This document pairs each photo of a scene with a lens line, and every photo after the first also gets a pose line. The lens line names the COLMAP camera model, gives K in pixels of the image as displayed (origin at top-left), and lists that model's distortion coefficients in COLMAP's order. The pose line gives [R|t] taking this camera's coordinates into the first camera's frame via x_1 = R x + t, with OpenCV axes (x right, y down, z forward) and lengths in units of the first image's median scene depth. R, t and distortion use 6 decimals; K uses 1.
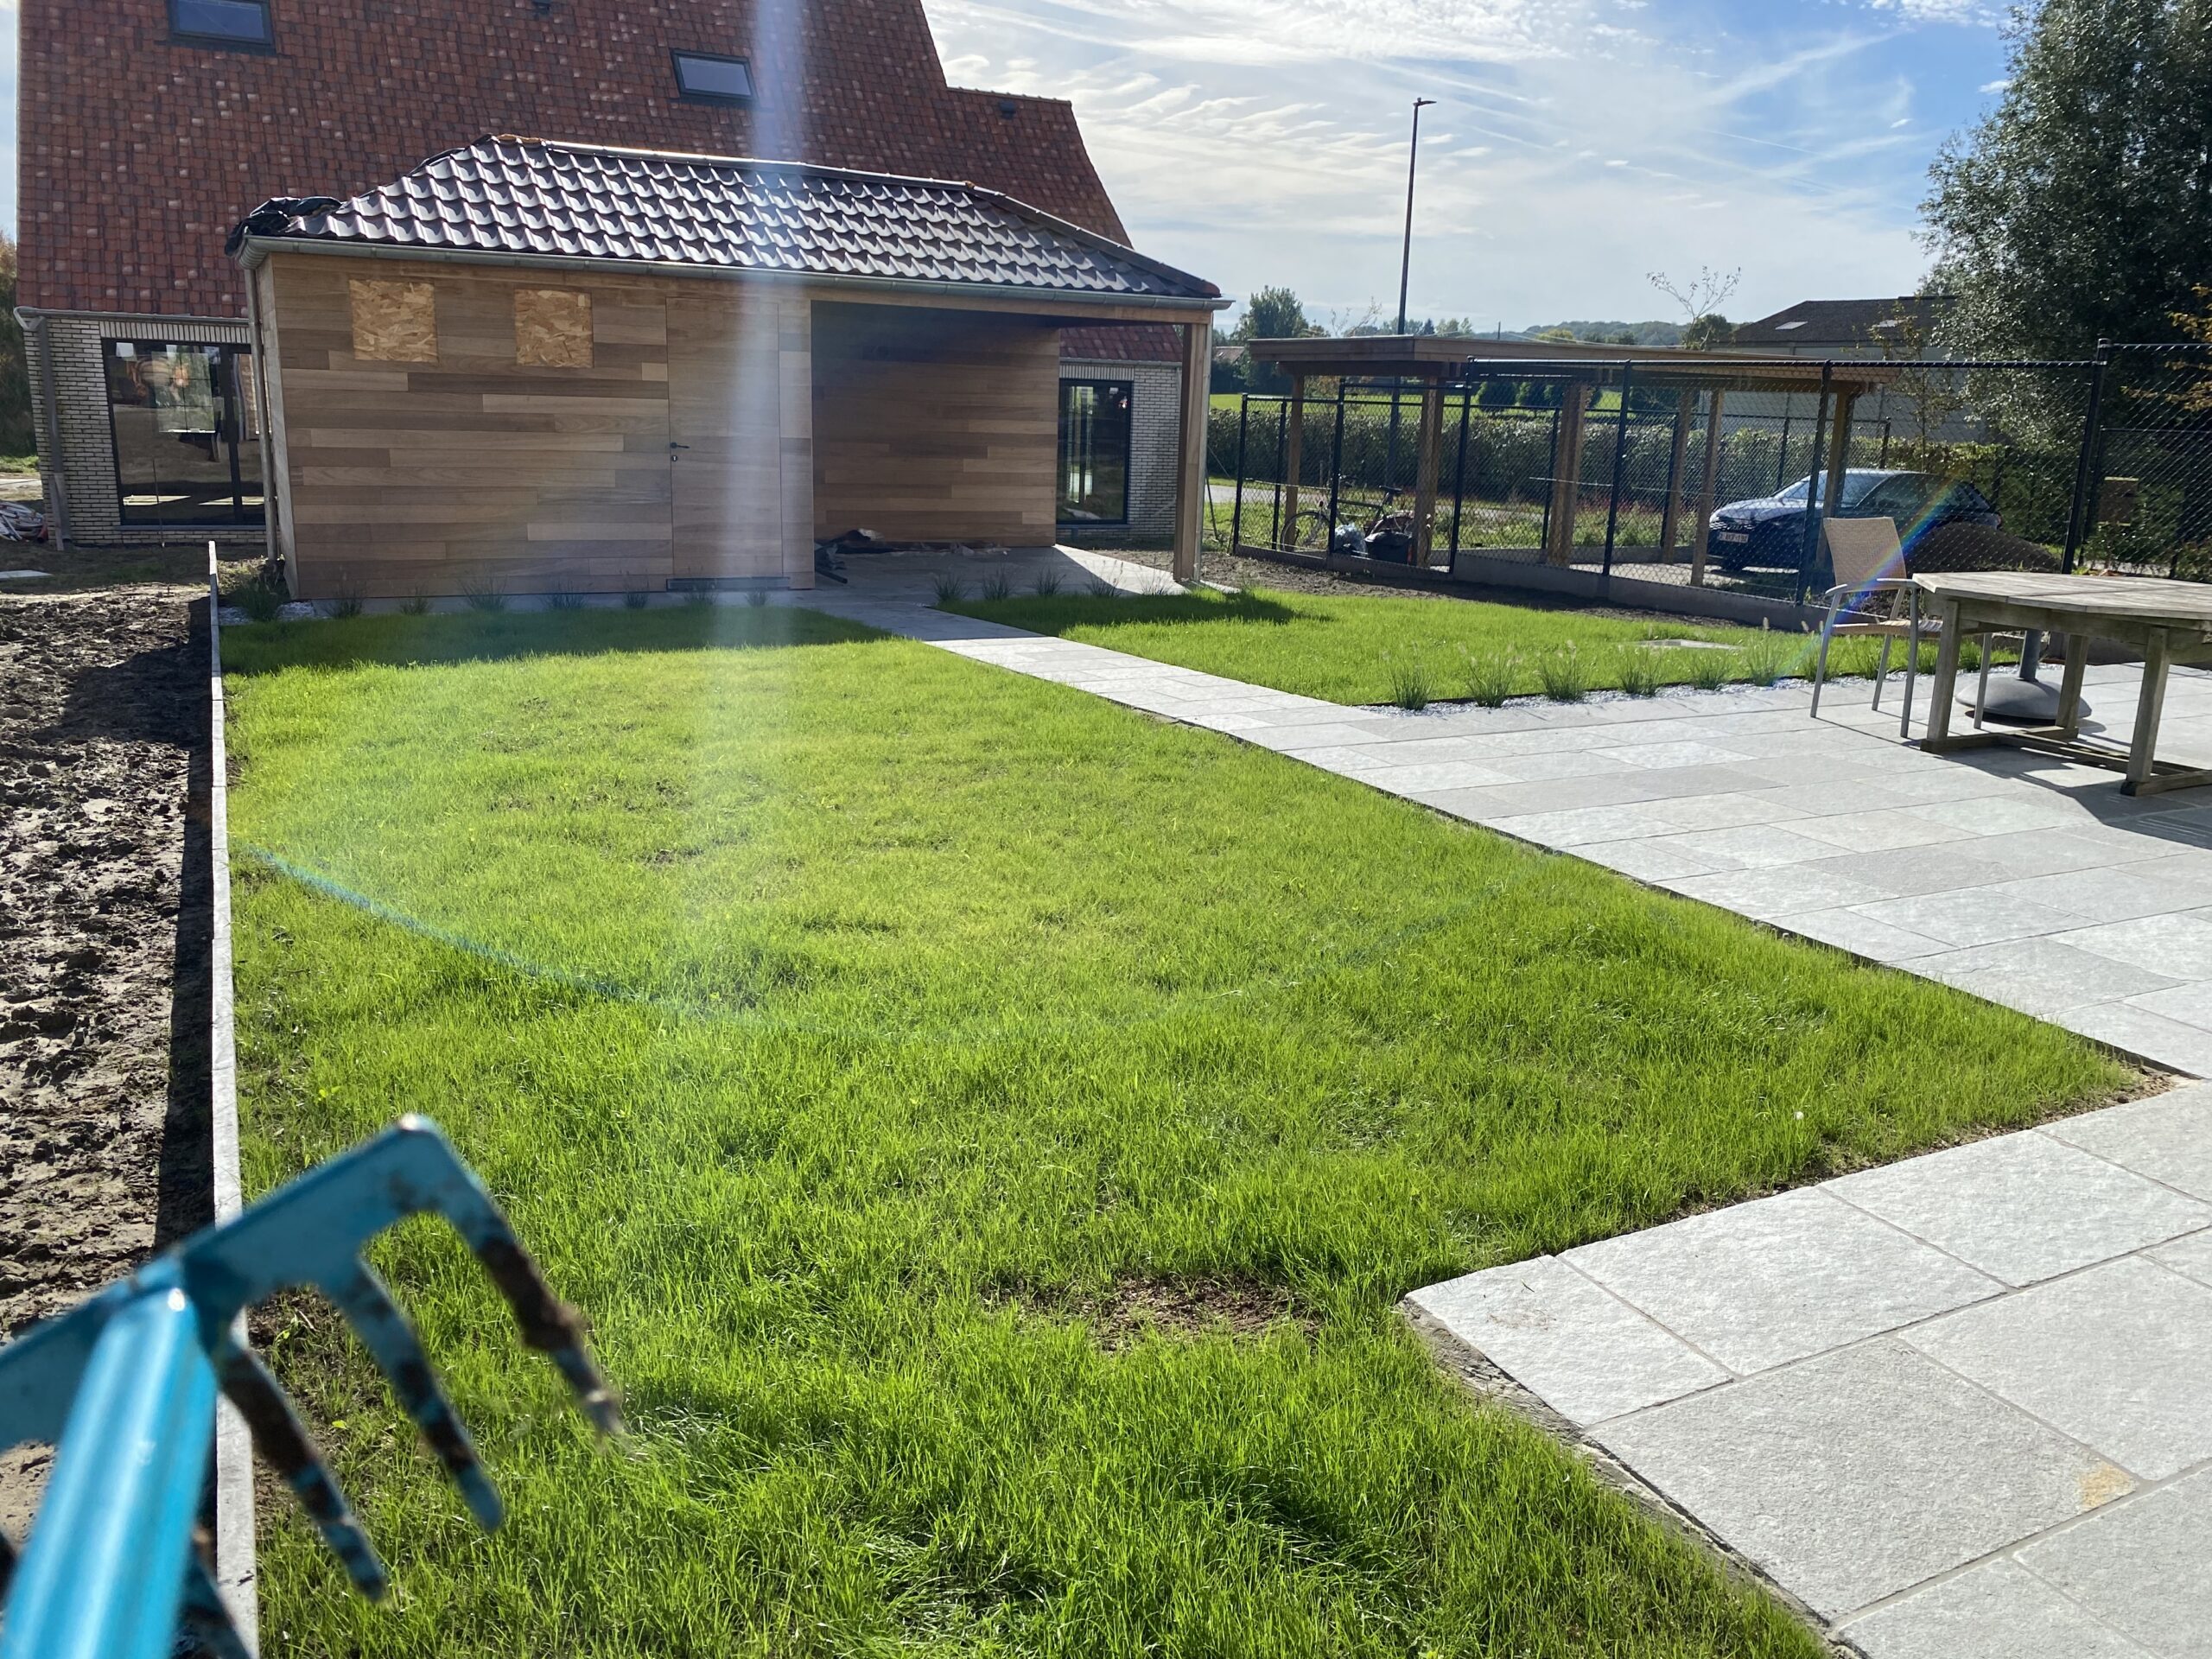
lens RADIAL K [[1681.3, 0, 1108.6], [0, 1681.3, 829.3], [0, 0, 1]] dist [-0.001773, 0.005365]
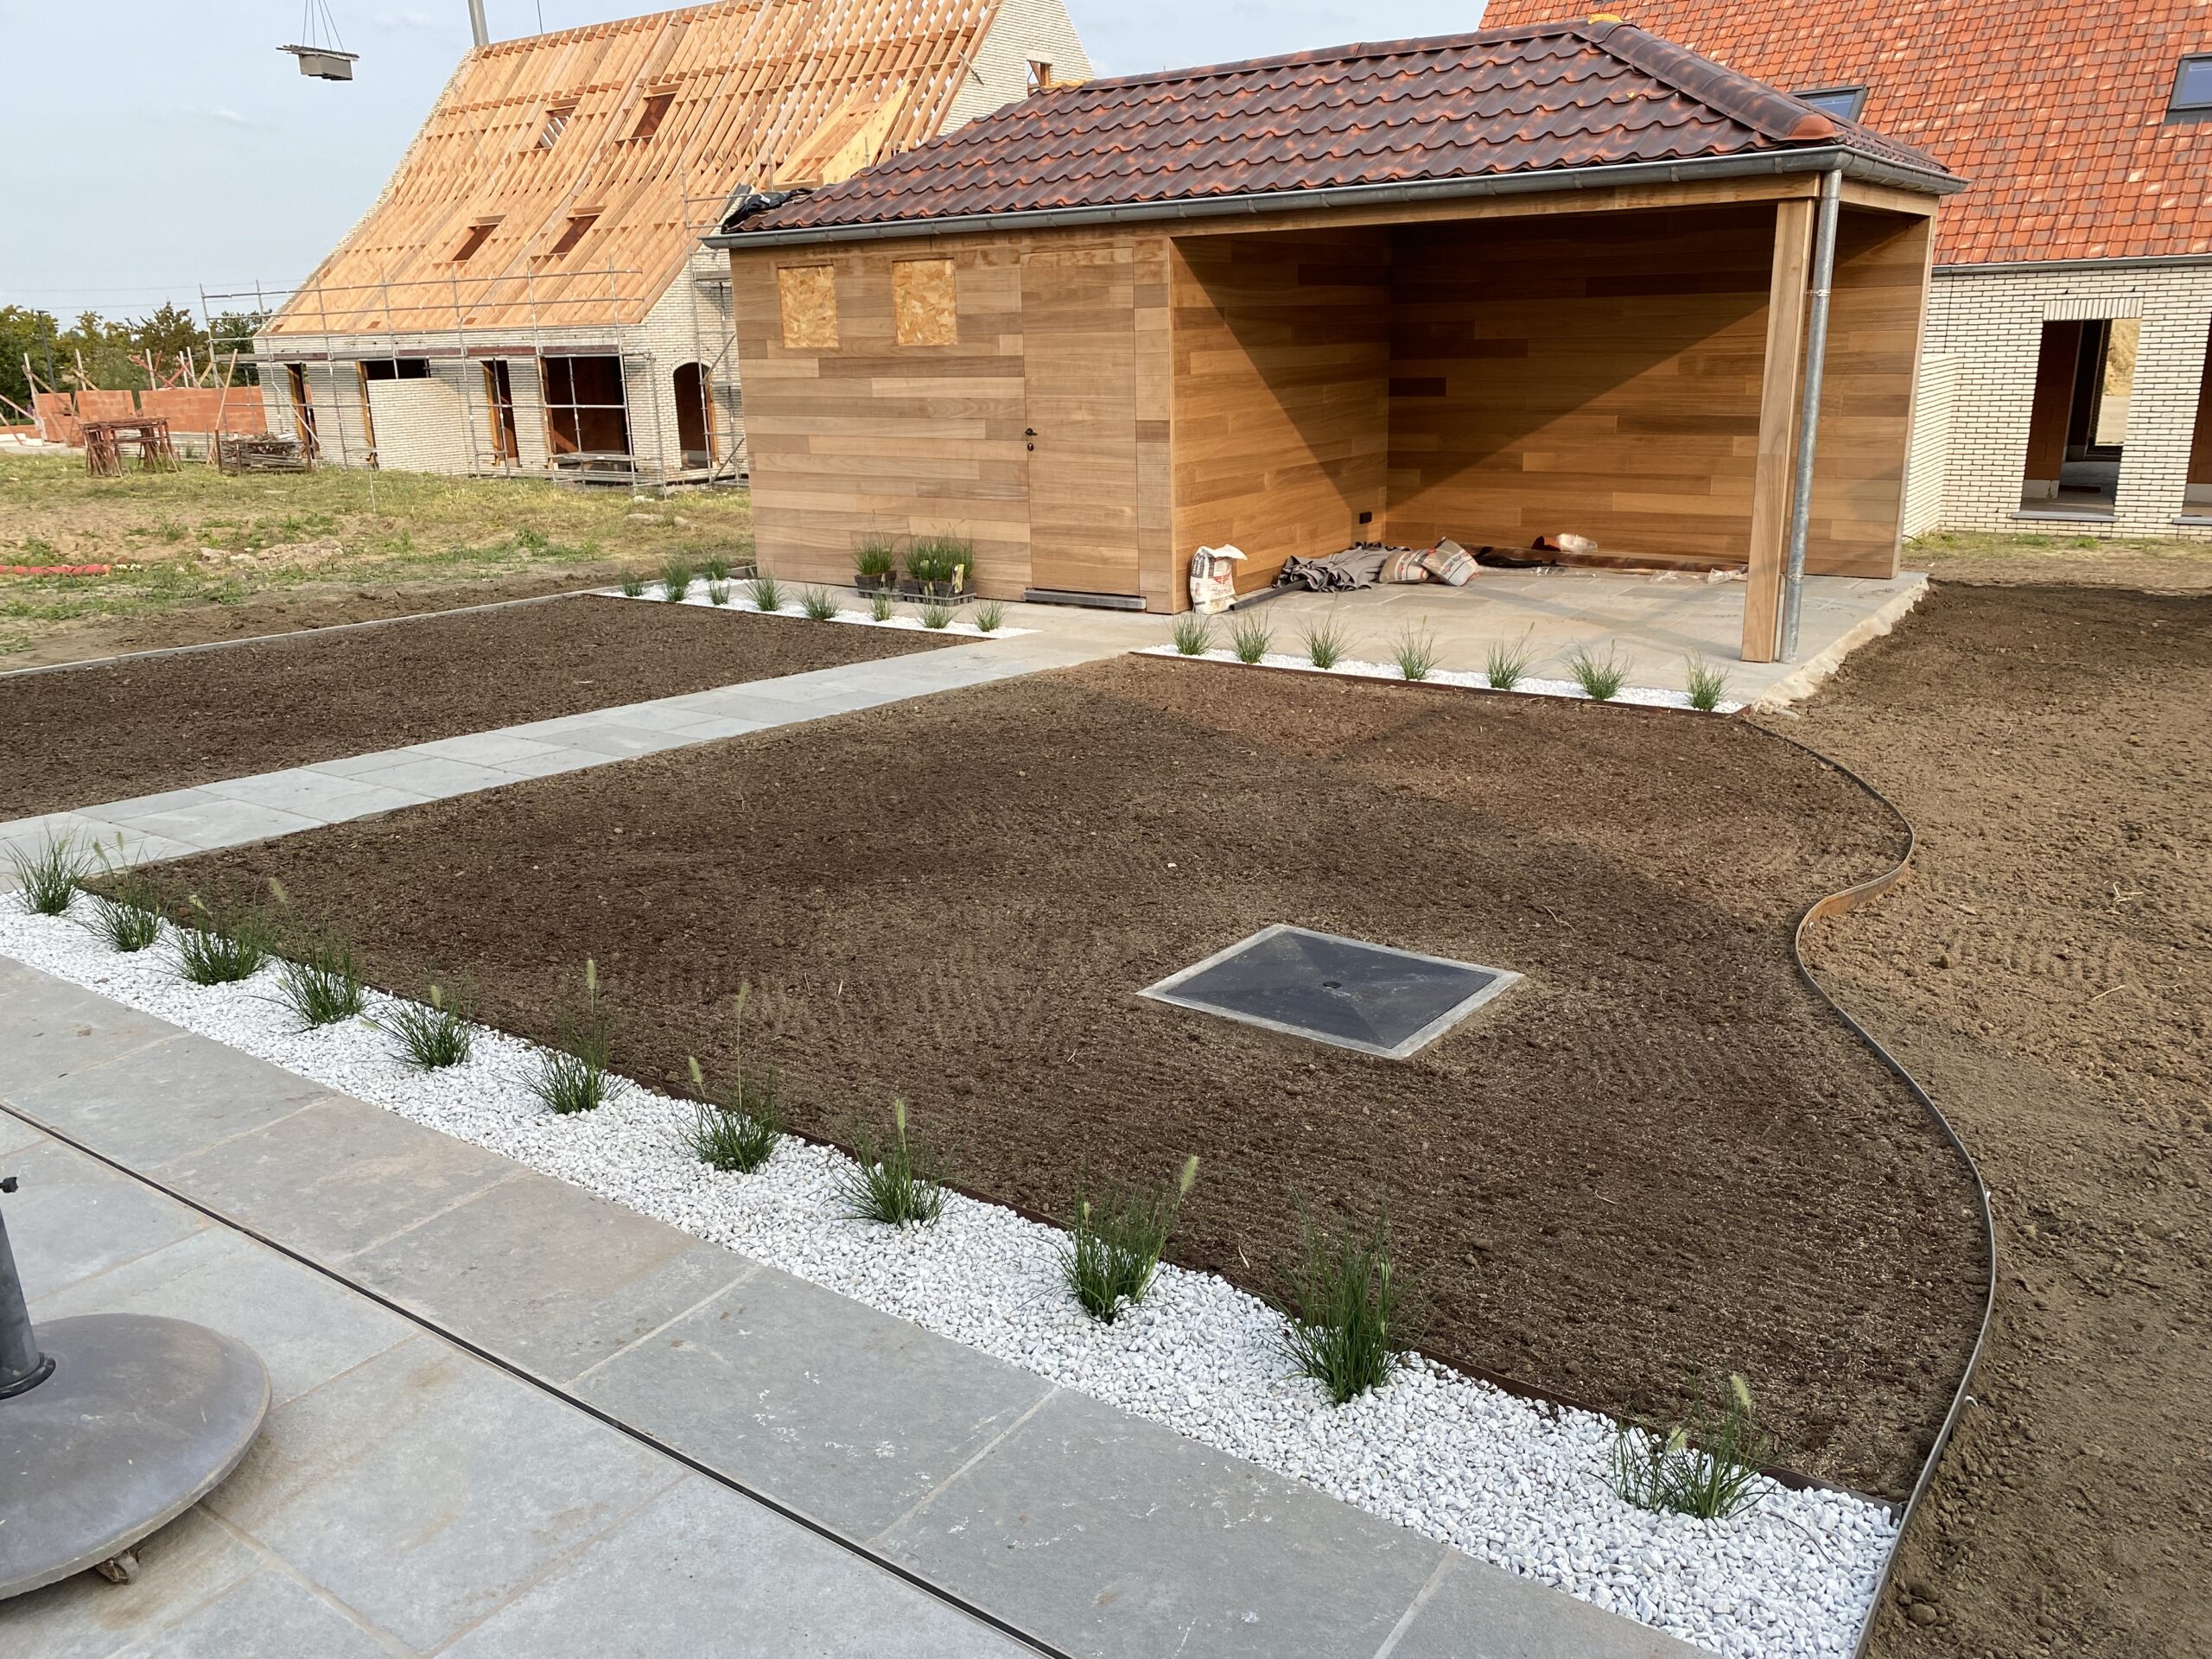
lens RADIAL K [[1681.3, 0, 1107.9], [0, 1681.3, 835.6], [0, 0, 1]] dist [-0.001773, 0.005365]
pose [[0.449217, 0.214204, -0.867364, 0.542015], [-0.183792, 0.972225, 0.144913, -0.163624], [0.874313, 0.094318, 0.476109, 0.663876]]
